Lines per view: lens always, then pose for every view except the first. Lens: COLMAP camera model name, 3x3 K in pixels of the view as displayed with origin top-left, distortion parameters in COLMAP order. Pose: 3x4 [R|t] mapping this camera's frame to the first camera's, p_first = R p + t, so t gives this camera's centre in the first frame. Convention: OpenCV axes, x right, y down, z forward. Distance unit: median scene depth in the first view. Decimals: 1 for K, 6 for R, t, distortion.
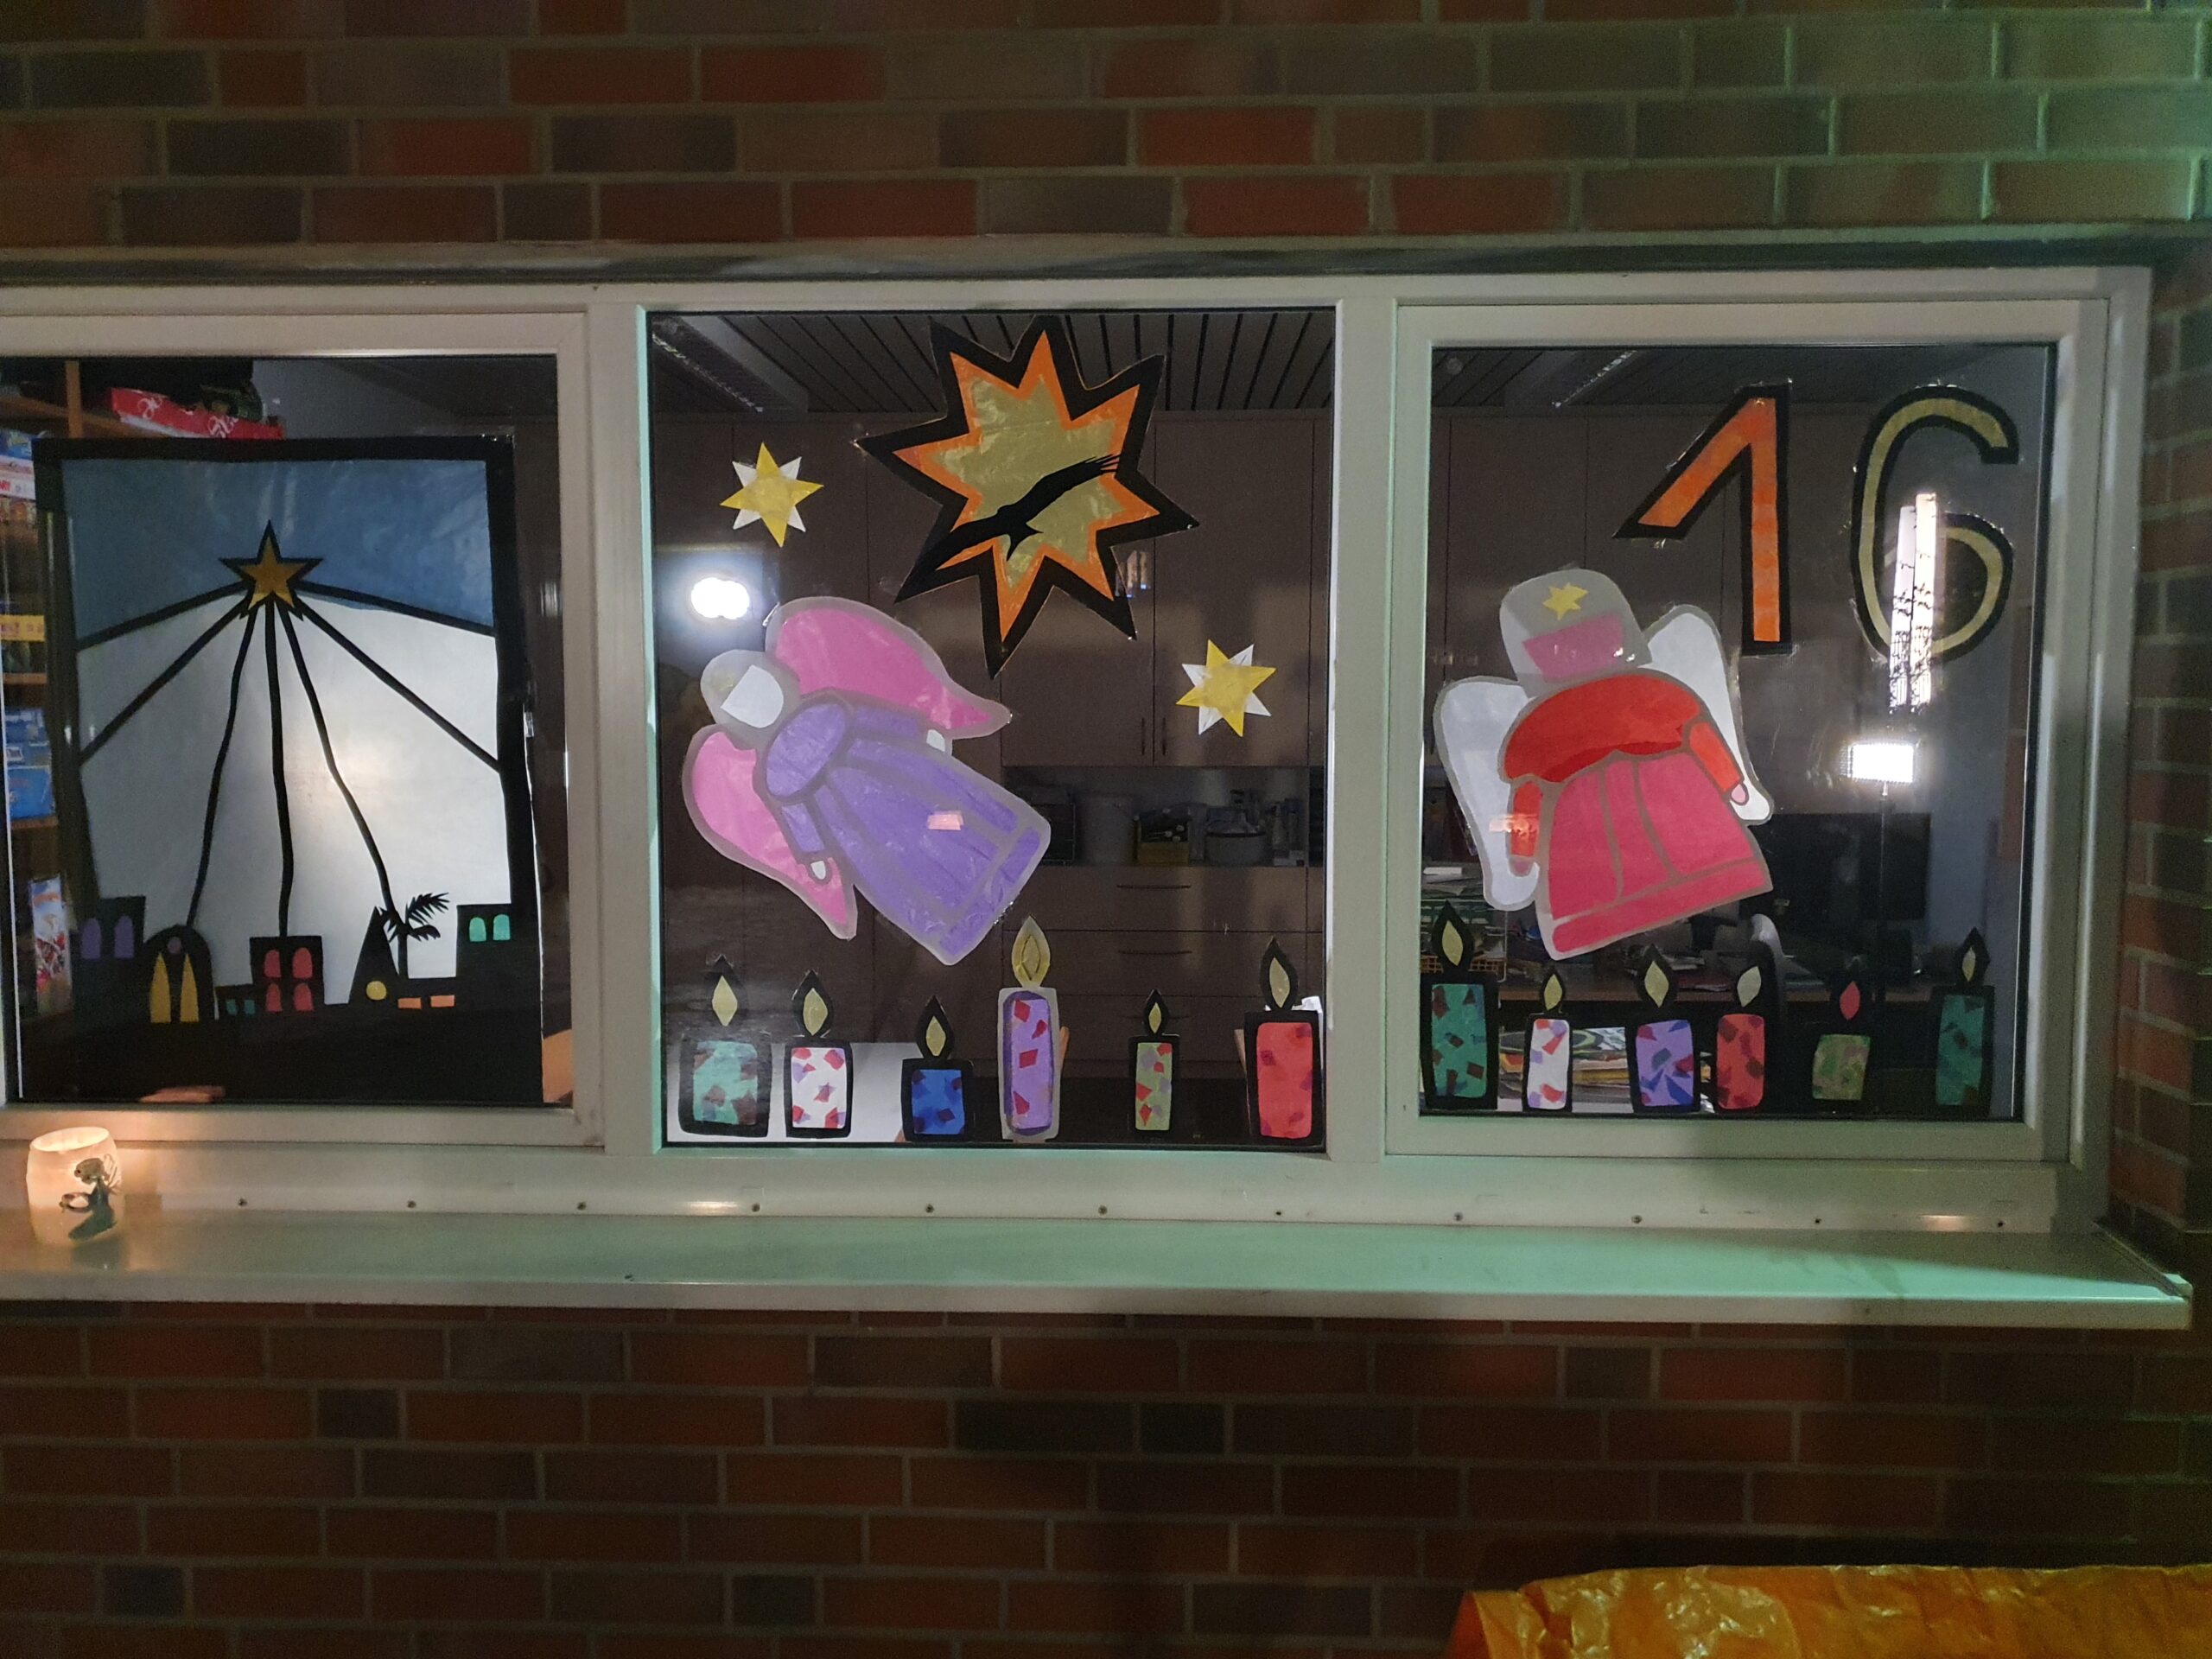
lens RADIAL K [[1761.4, 0, 1108.2], [0, 1761.4, 790.8], [0, 0, 1]] dist [0.027058, 0.002617]
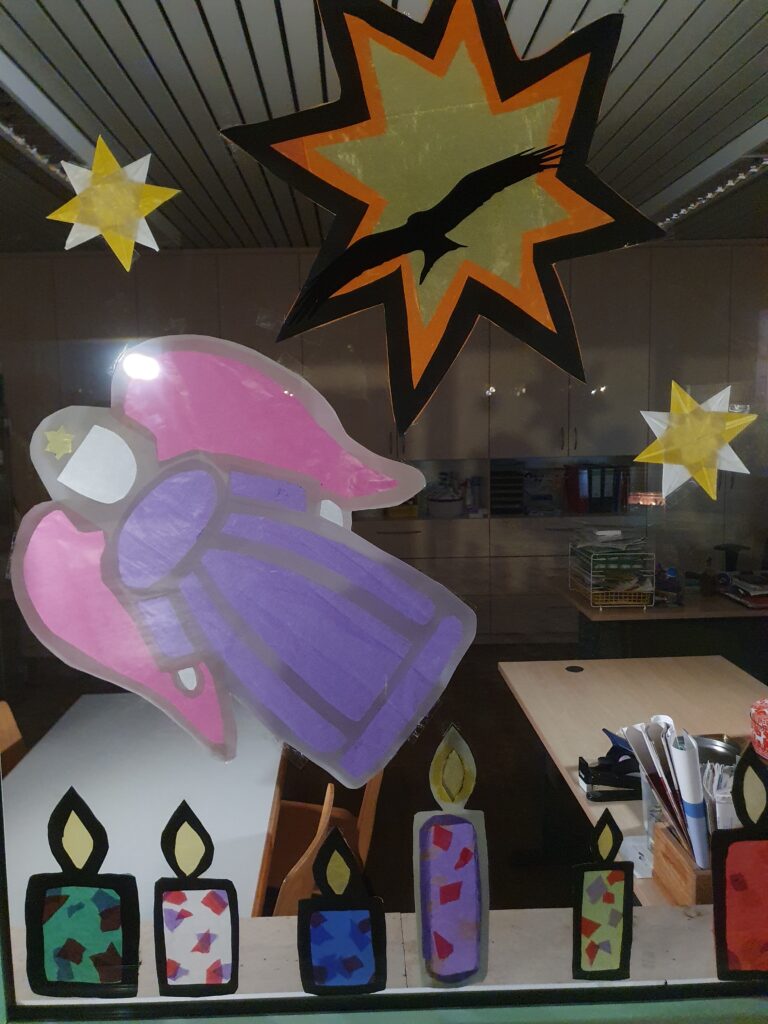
lens RADIAL K [[898.5, 0, 381.5], [0, 898.5, 469.9], [0, 0, 1]] dist [-0.036458, -0.005399]
pose [[0.998801, -0.024633, 0.042305, -0.091517], [0.024229, 0.999656, 0.010019, -0.051952], [-0.042538, -0.008982, 0.999054, 0.592658]]
